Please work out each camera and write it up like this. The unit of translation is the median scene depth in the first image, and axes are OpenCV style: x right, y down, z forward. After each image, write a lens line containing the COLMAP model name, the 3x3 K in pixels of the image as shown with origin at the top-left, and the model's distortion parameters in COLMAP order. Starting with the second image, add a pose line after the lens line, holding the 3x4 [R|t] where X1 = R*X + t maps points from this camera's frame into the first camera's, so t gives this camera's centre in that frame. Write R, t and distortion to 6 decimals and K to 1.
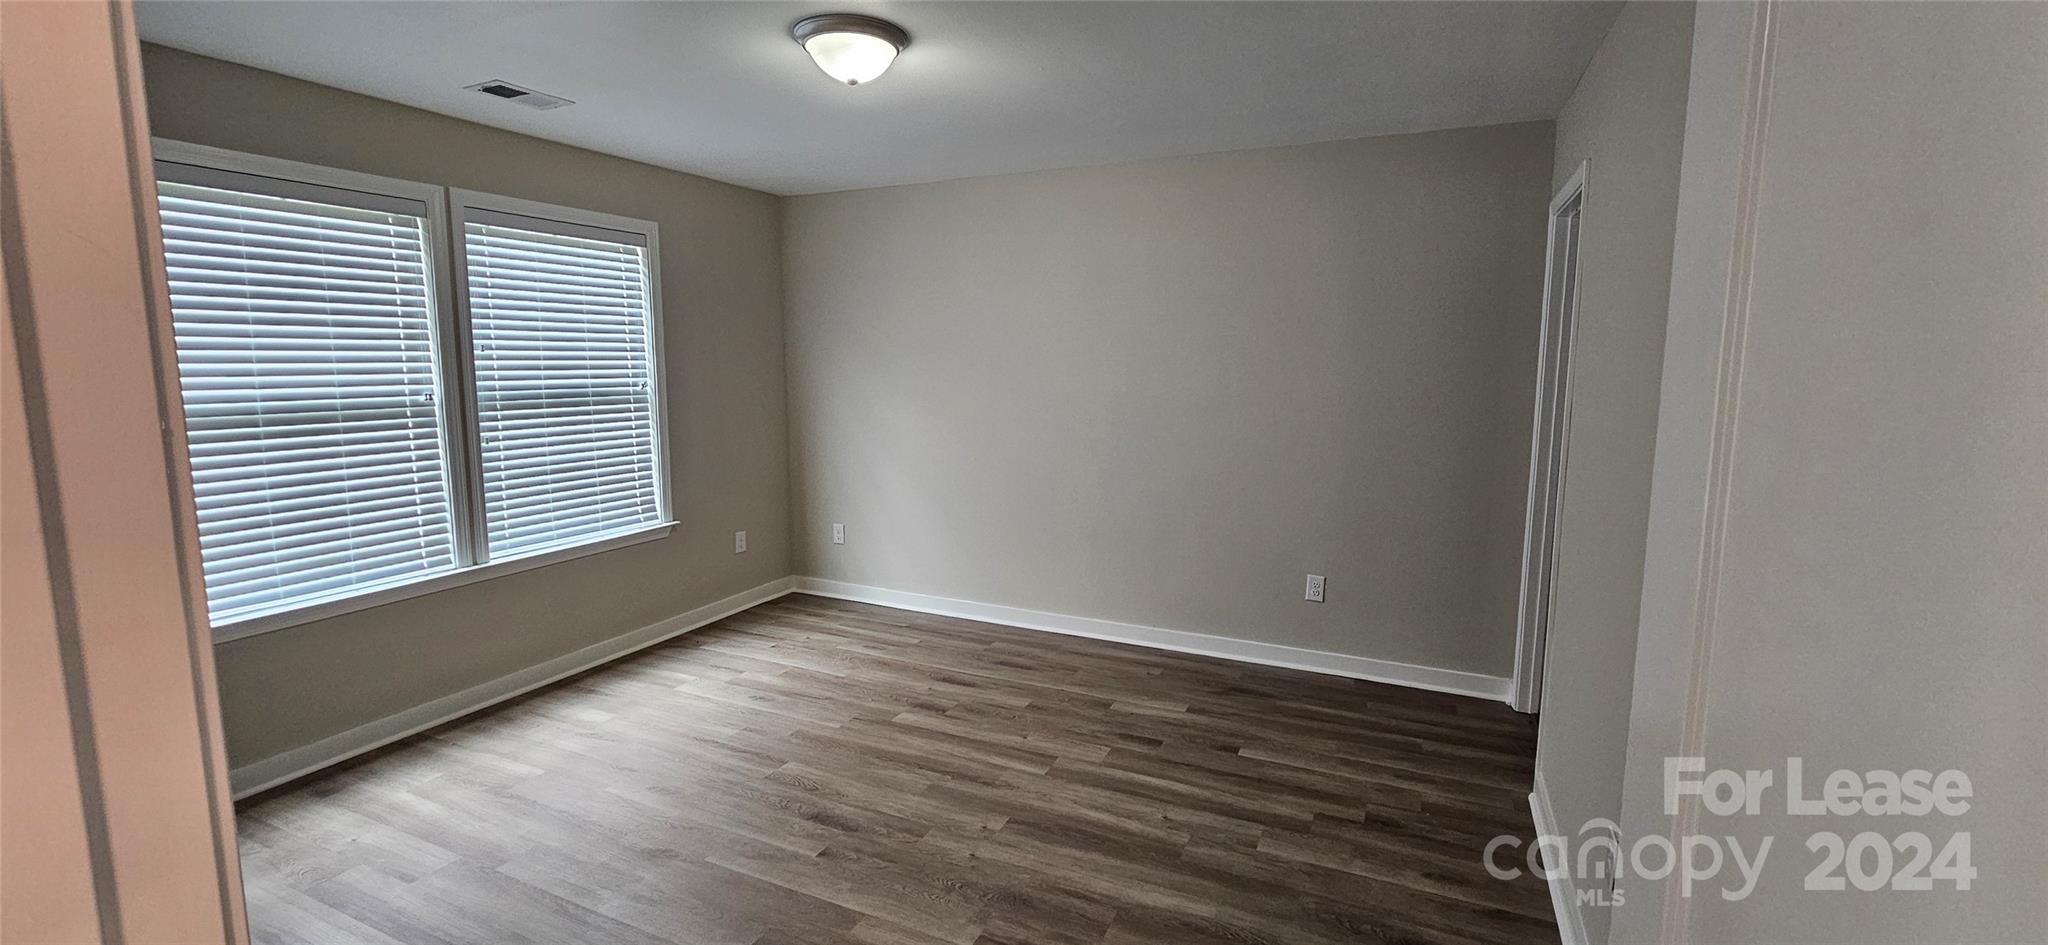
lens RADIAL K [[846.2, 0, 1021.0], [0, 846.2, 471.3], [0, 0, 1]] dist [0.001751, -0.000023]
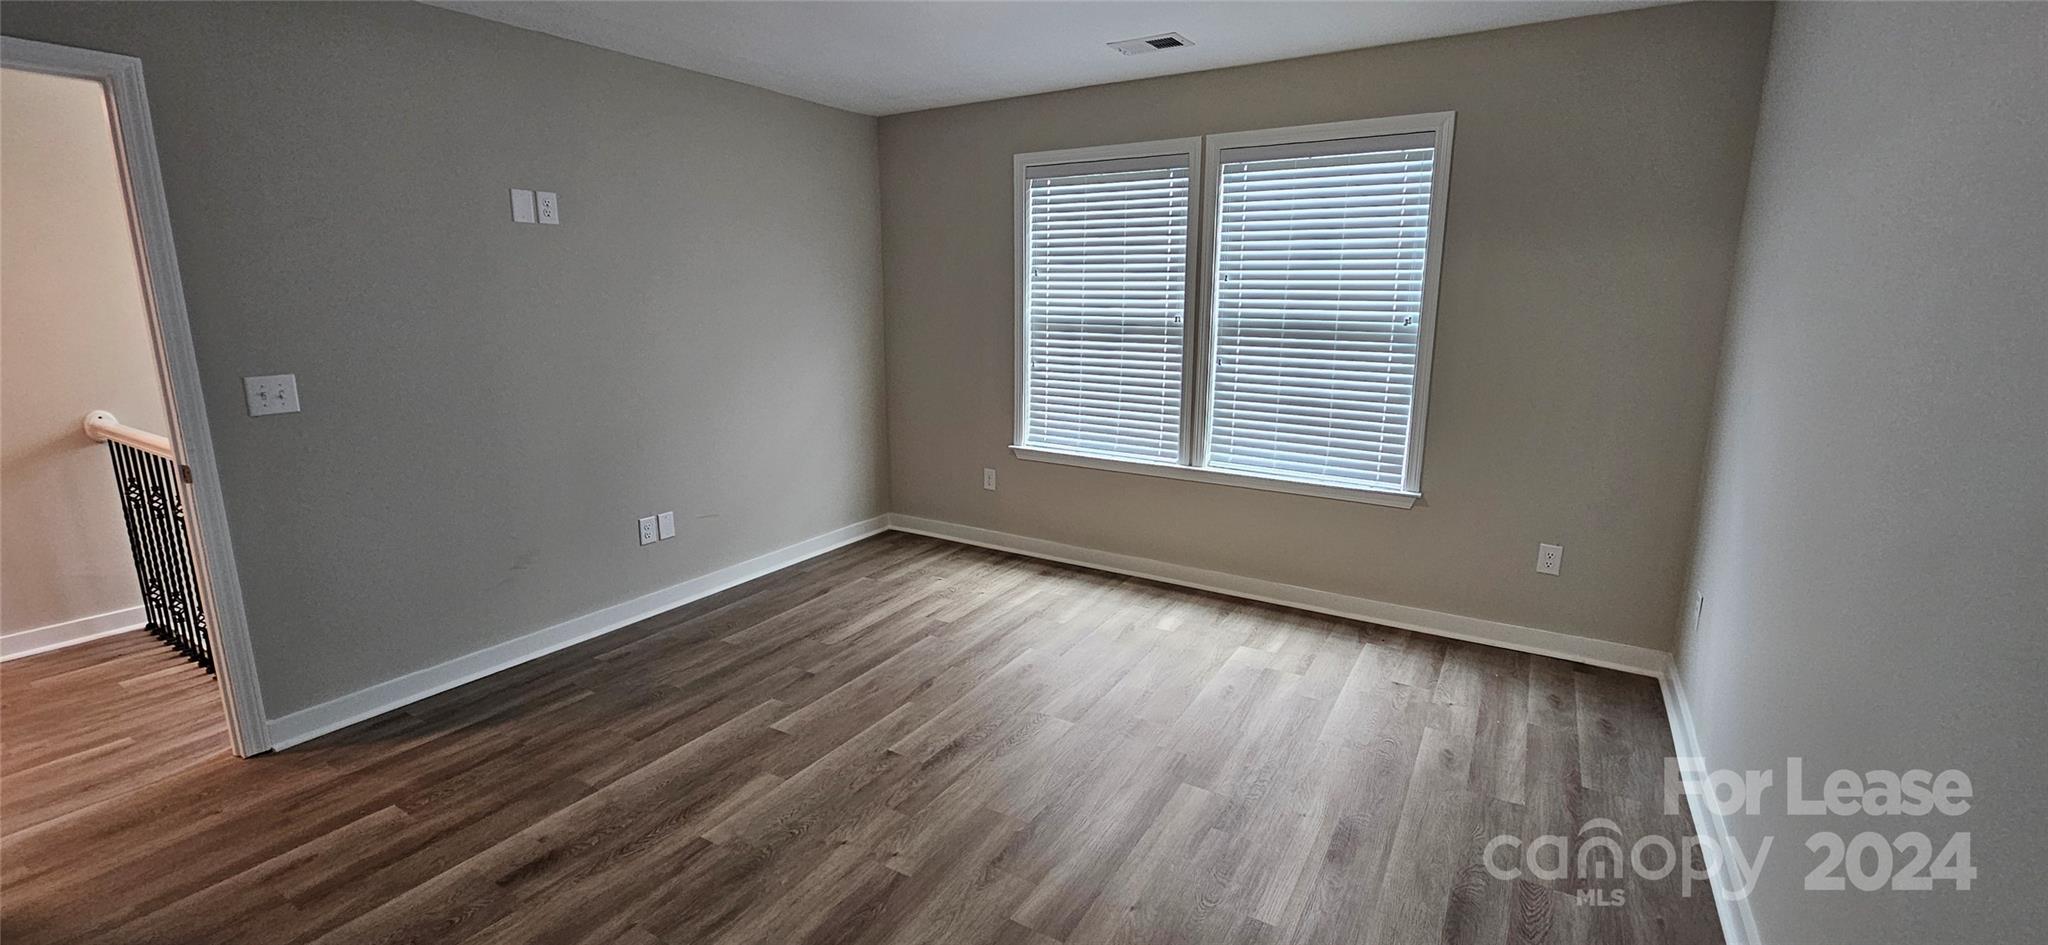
lens RADIAL K [[846.2, 0, 994.4], [0, 846.2, 451.5], [0, 0, 1]] dist [0.001751, -0.000023]
pose [[-0.119524, 0.209907, -0.970388, 0.509619], [-0.123583, 0.966648, 0.224320, -0.134328], [0.985110, 0.146735, -0.089597, 0.818712]]
